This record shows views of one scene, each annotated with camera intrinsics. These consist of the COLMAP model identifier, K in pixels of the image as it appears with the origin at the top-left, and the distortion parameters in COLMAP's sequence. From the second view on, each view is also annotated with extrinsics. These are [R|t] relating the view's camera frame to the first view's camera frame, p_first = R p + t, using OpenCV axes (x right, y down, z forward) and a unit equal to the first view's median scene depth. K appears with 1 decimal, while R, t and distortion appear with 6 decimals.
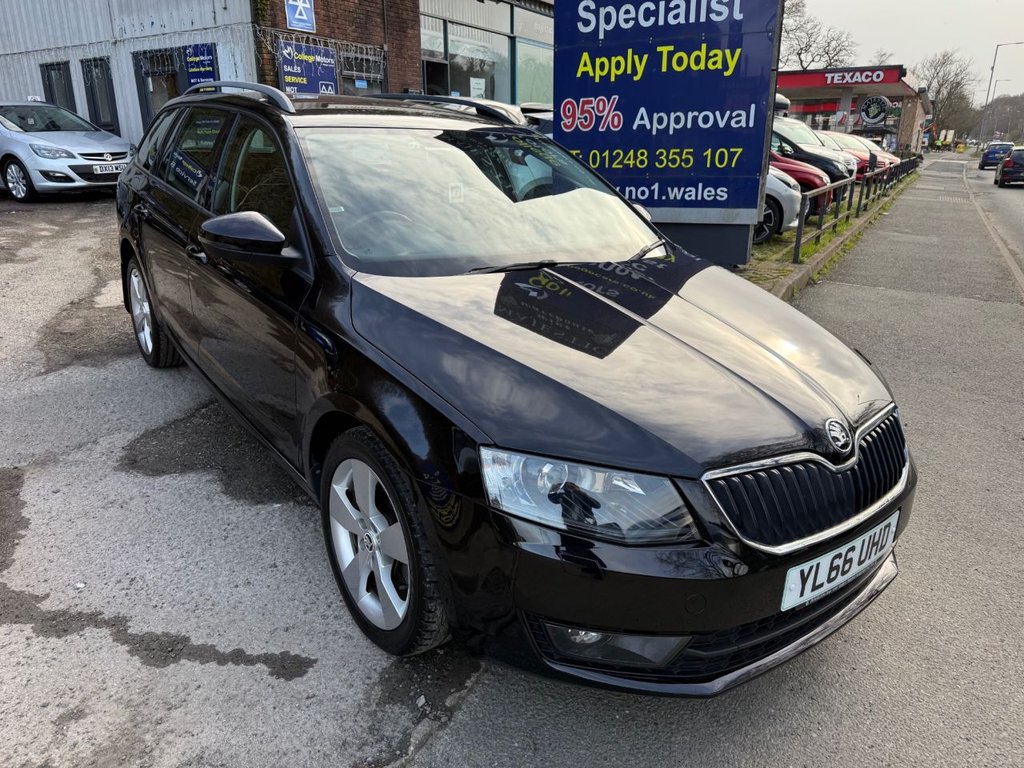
lens RADIAL K [[731.8, 0, 517.4], [0, 731.8, 383.7], [0, 0, 1]] dist [-0.006513, 0.001142]
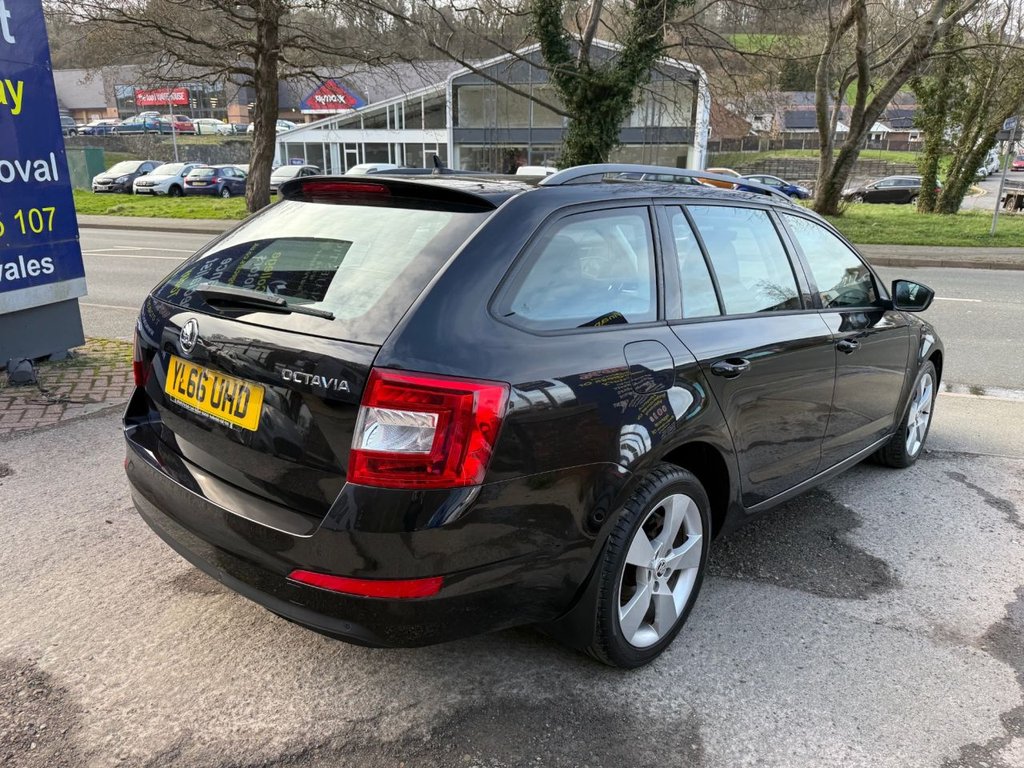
lens RADIAL K [[718.7, 0, 503.8], [0, 718.7, 393.6], [0, 0, 1]] dist [0.001209, -0.003567]
pose [[-0.144252, -0.297509, 0.943758, -0.552389], [0.296071, 0.897067, 0.328044, -0.243683], [-0.944210, 0.326740, -0.041320, 0.615664]]
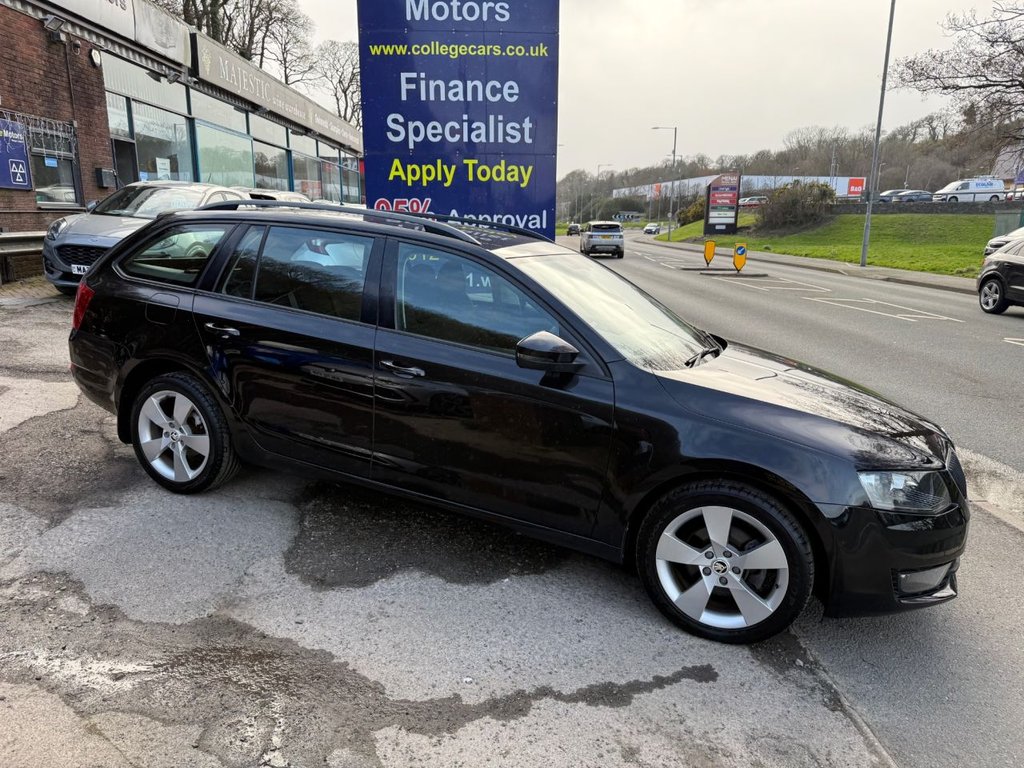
lens RADIAL K [[714.9, 0, 520.1], [0, 714.9, 389.0], [0, 0, 1]] dist [0.073291, -0.105860]
pose [[0.862747, -0.103476, 0.494934, -0.333474], [0.144672, 0.988432, -0.045533, -0.030073], [-0.484497, 0.110886, 0.867737, -0.006895]]
